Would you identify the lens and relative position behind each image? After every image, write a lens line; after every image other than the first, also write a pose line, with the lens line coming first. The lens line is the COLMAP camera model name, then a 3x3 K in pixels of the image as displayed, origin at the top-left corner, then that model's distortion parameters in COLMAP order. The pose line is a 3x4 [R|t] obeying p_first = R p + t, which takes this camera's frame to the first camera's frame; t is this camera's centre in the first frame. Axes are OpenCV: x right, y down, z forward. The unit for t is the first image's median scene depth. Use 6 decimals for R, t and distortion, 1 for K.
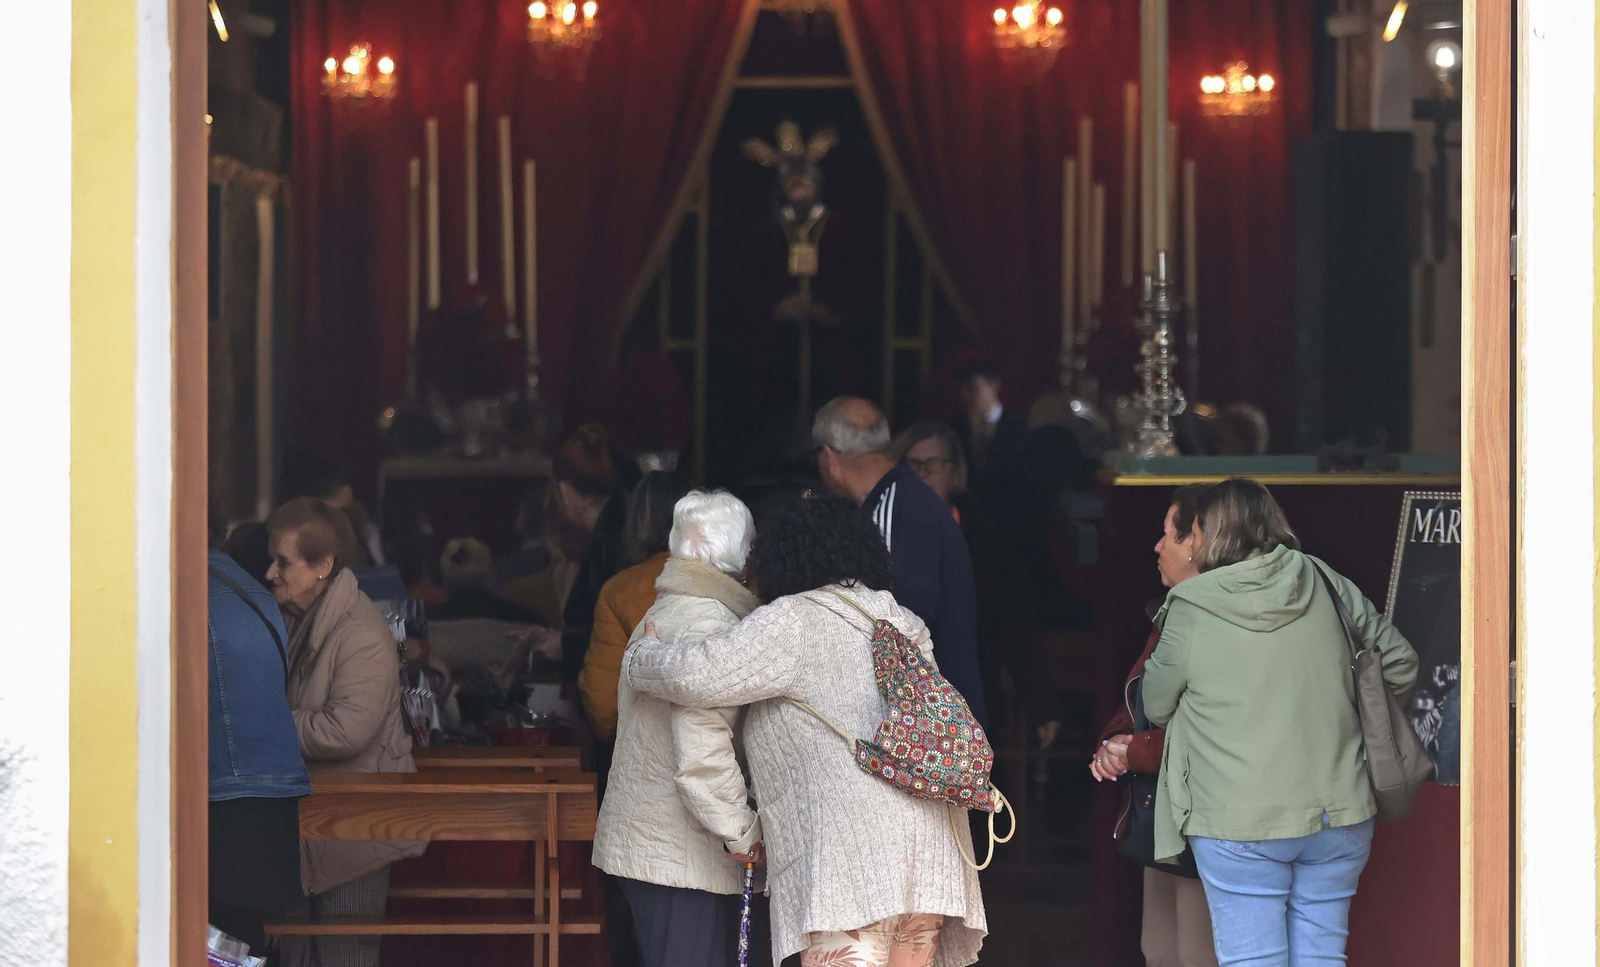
lens RADIAL K [[6489.7, 0, 800.0], [0, 6489.7, 483.5], [0, 0, 1]] dist [-0.127156, -1.186360]
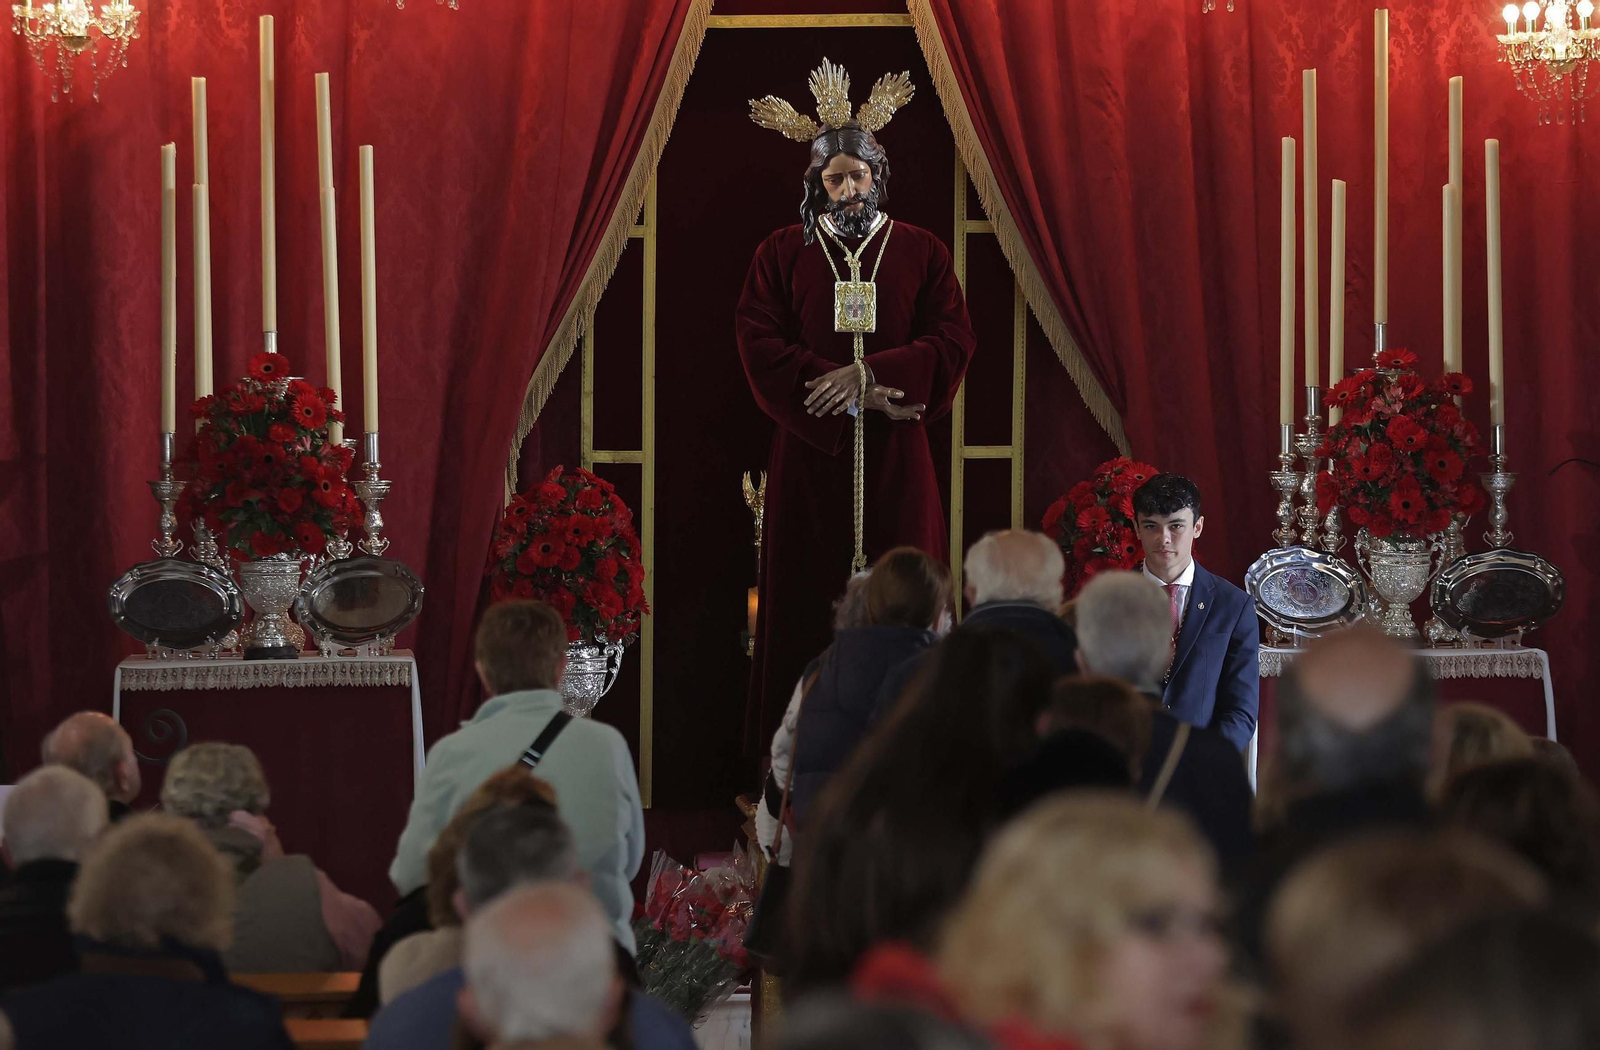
lens RADIAL K [[6048.1, 0, 831.0], [0, 6048.1, 523.0], [0, 0, 1]] dist [0.080827, -3.447365]
pose [[0.999036, -0.008514, 0.043064, -0.023722], [0.008969, 0.999906, -0.010371, -0.009656], [-0.042972, 0.010748, 0.999018, 0.453173]]
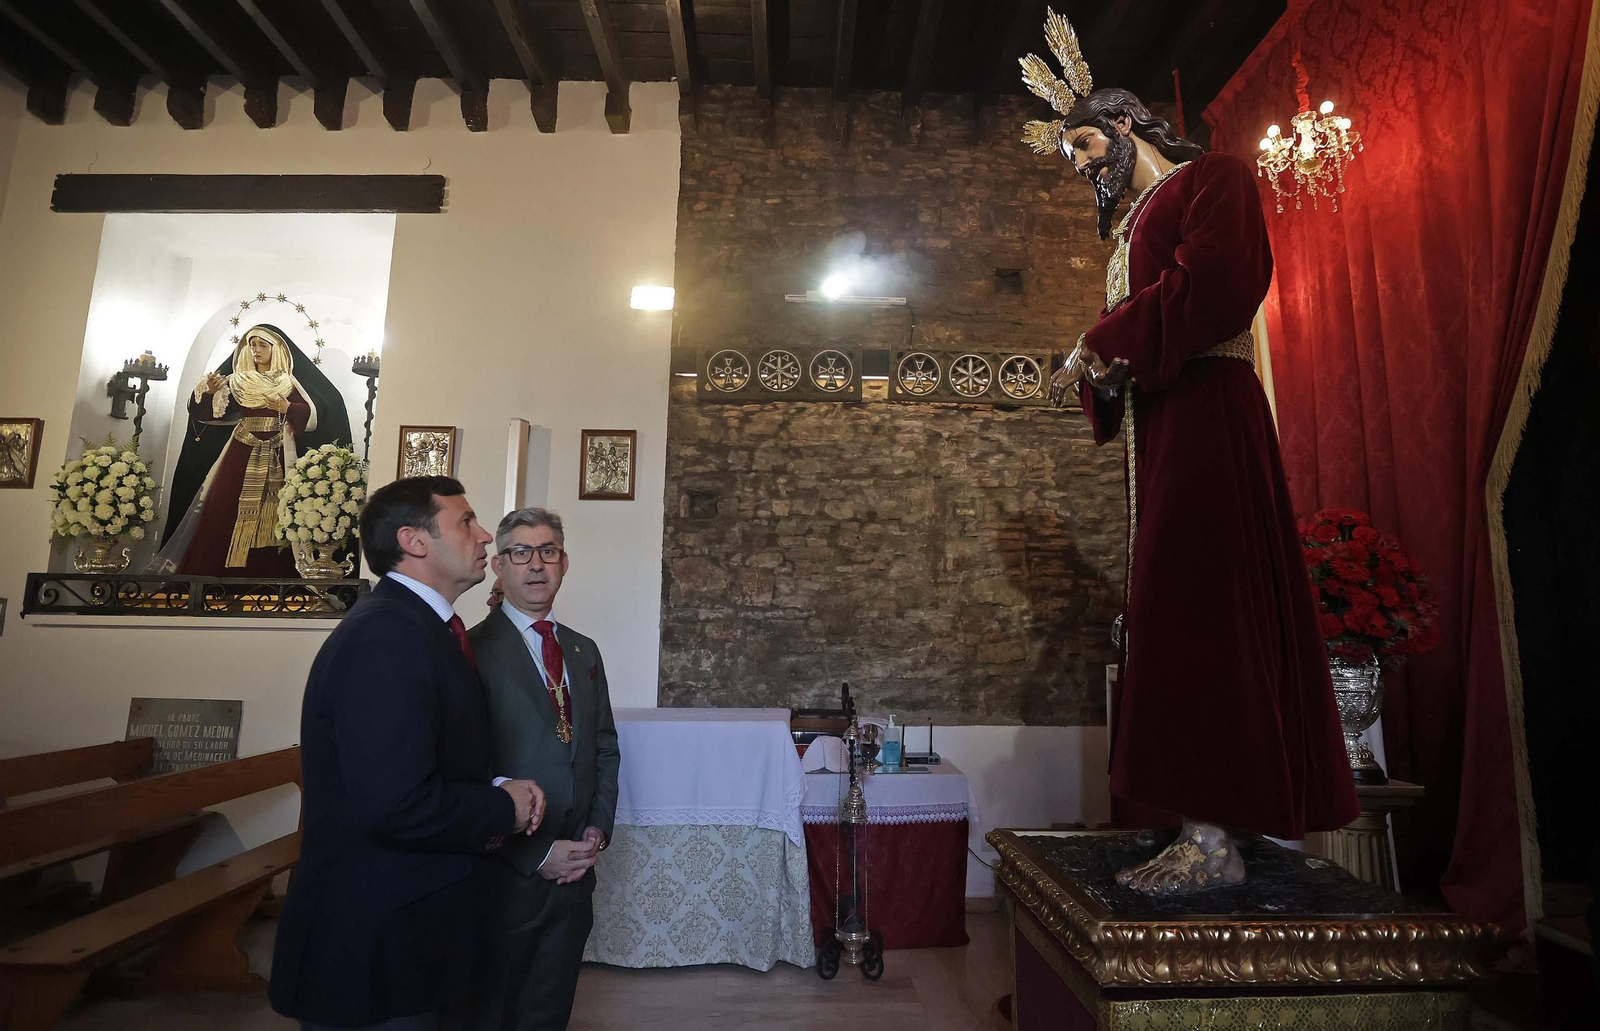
lens RADIAL K [[825.6, 0, 803.2], [0, 825.6, 503.9], [0, 0, 1]] dist [-0.063136, 0.023235]
pose [[0.021108, -0.162409, -0.986498, 0.057854], [-0.030482, 0.986154, -0.163005, -0.005608], [0.999312, 0.033512, 0.015865, 0.939916]]
